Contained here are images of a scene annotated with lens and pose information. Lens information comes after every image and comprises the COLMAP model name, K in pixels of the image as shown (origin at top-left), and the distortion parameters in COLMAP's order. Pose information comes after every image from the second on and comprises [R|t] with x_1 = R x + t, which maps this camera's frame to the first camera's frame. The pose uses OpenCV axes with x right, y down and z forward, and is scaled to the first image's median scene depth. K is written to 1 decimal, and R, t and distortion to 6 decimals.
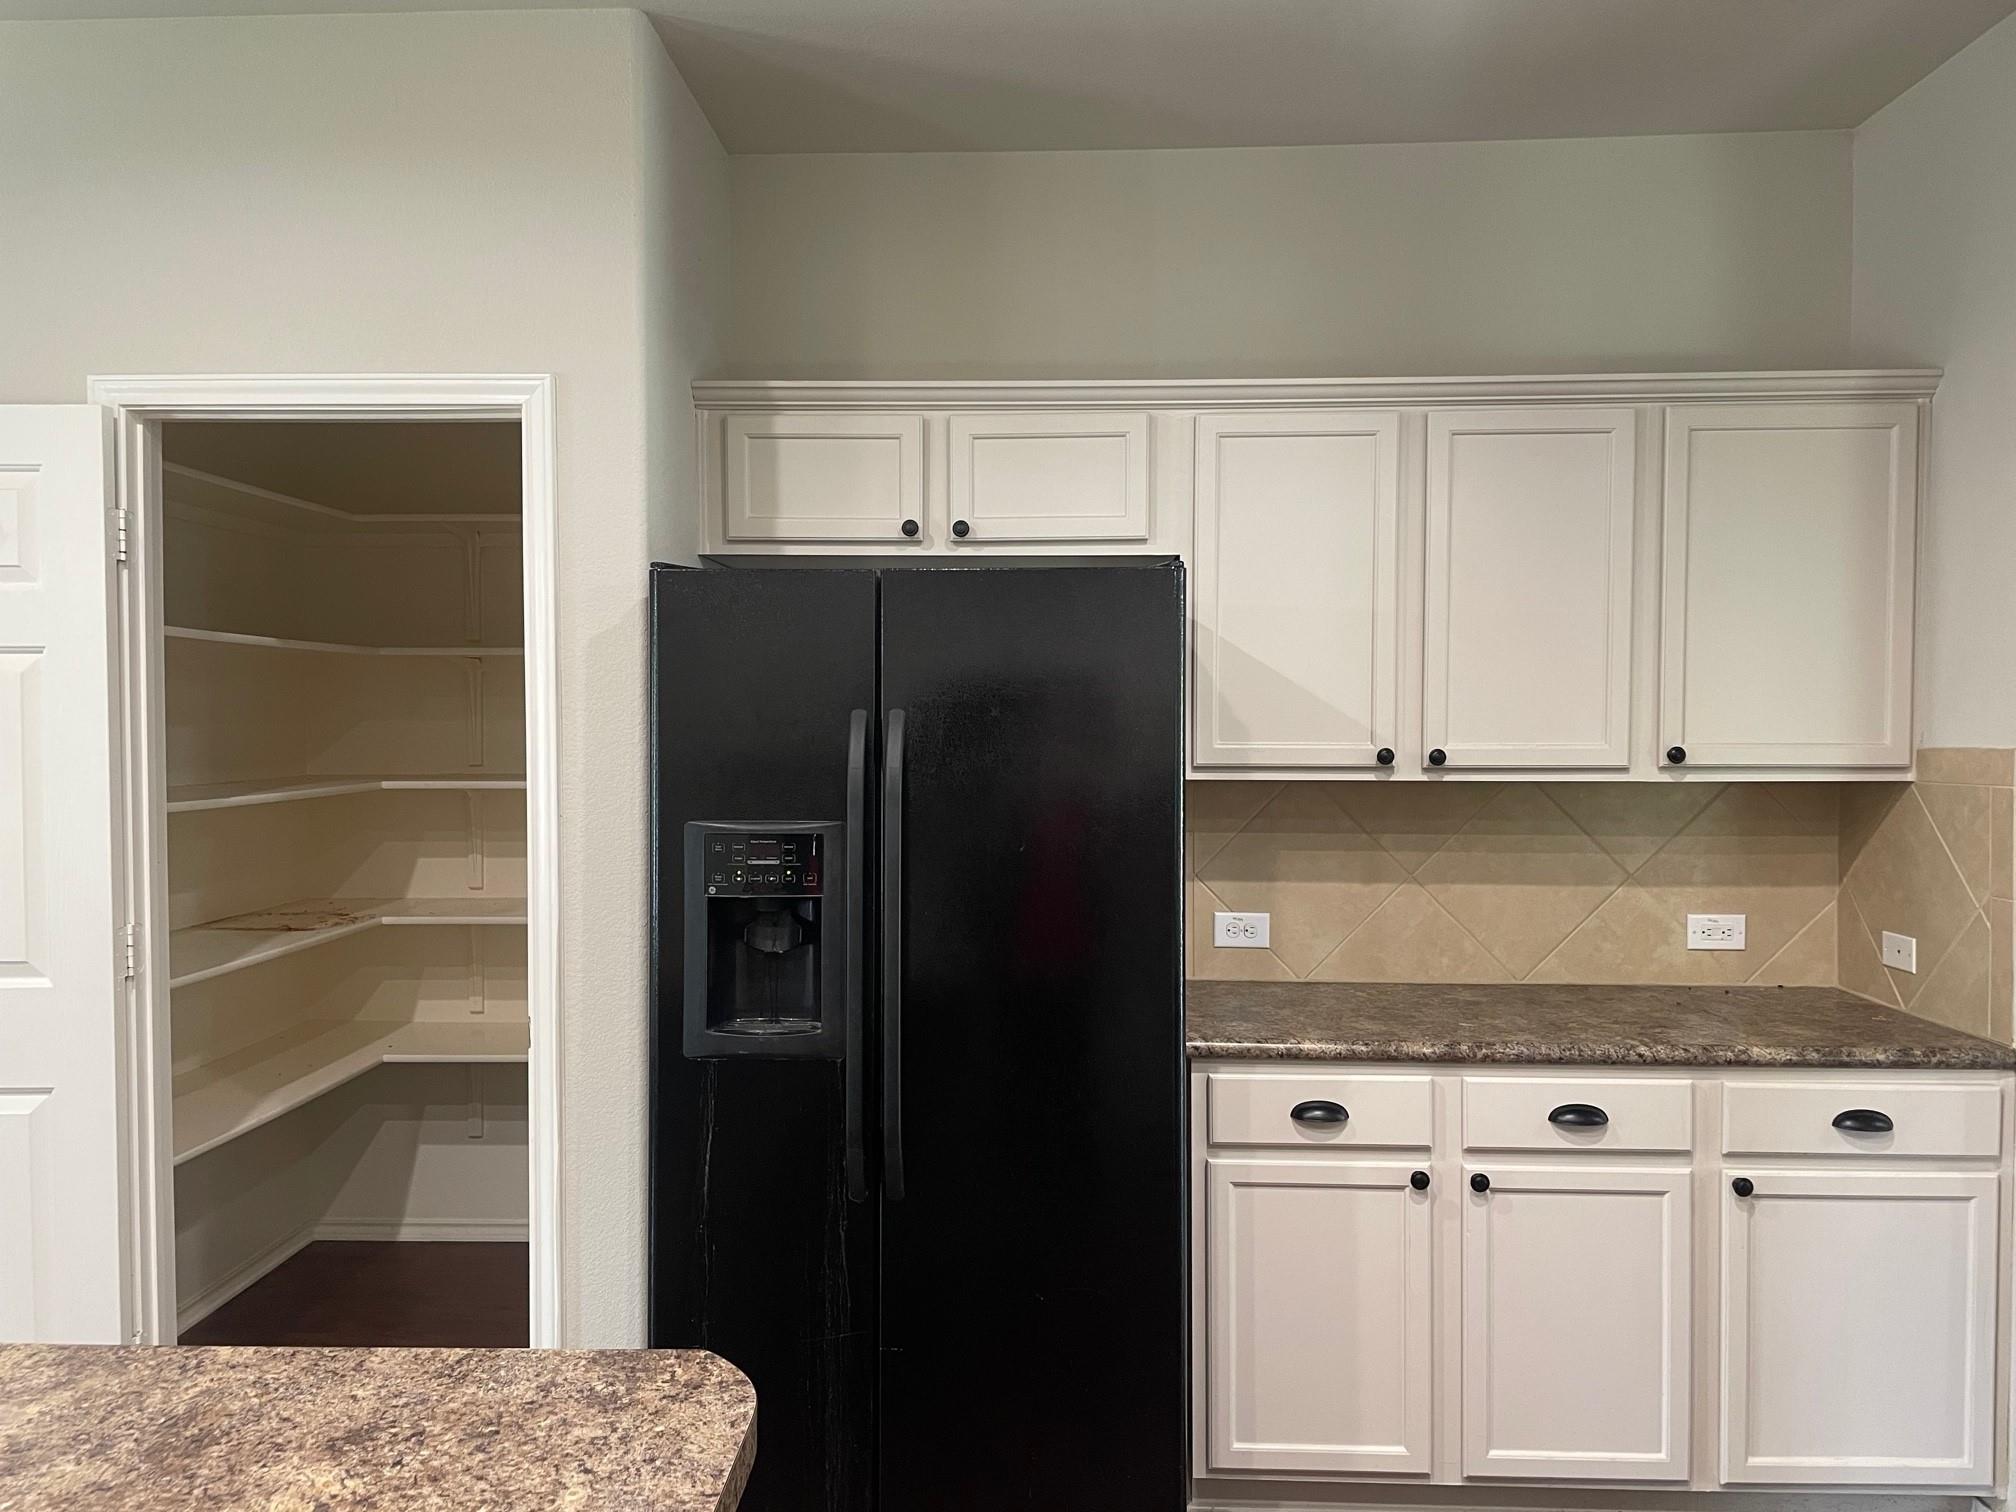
lens RADIAL K [[1520.6, 0, 1008.0], [0, 1520.6, 756.0], [0, 0, 1]] dist [0.082673, -0.098151]
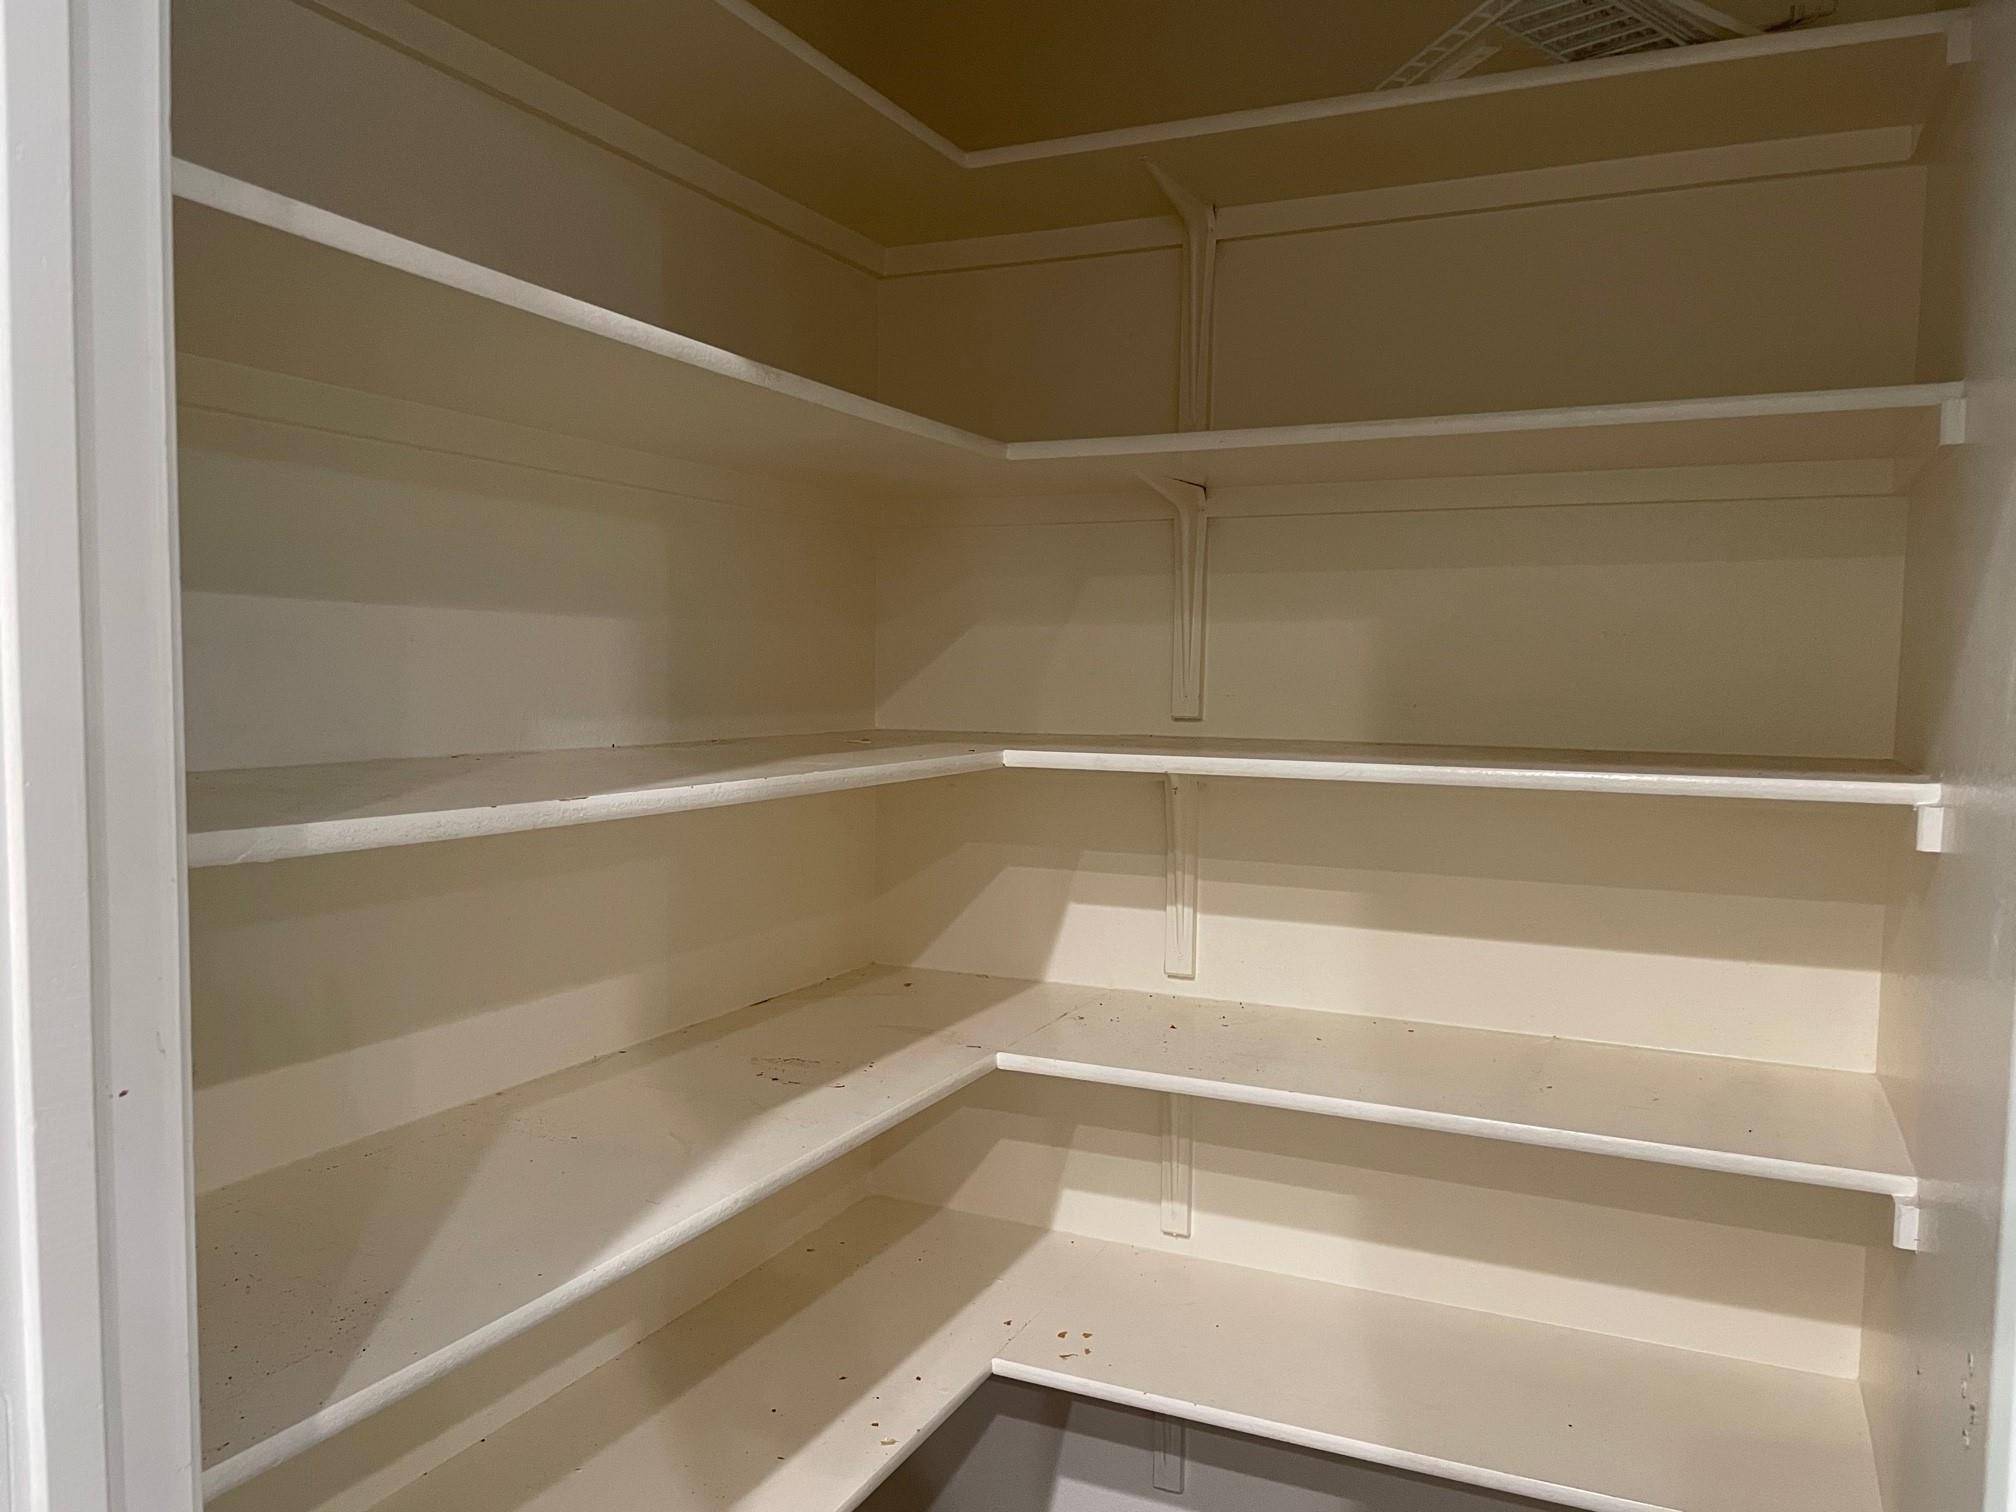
lens RADIAL K [[1520.6, 0, 1008.0], [0, 1520.6, 756.0], [0, 0, 1]] dist [0.082673, -0.098151]
pose [[0.916466, 0.040014, -0.398107, -0.209576], [-0.029238, 0.999024, 0.033105, 0.002846], [0.399043, -0.018700, 0.916742, 0.547073]]
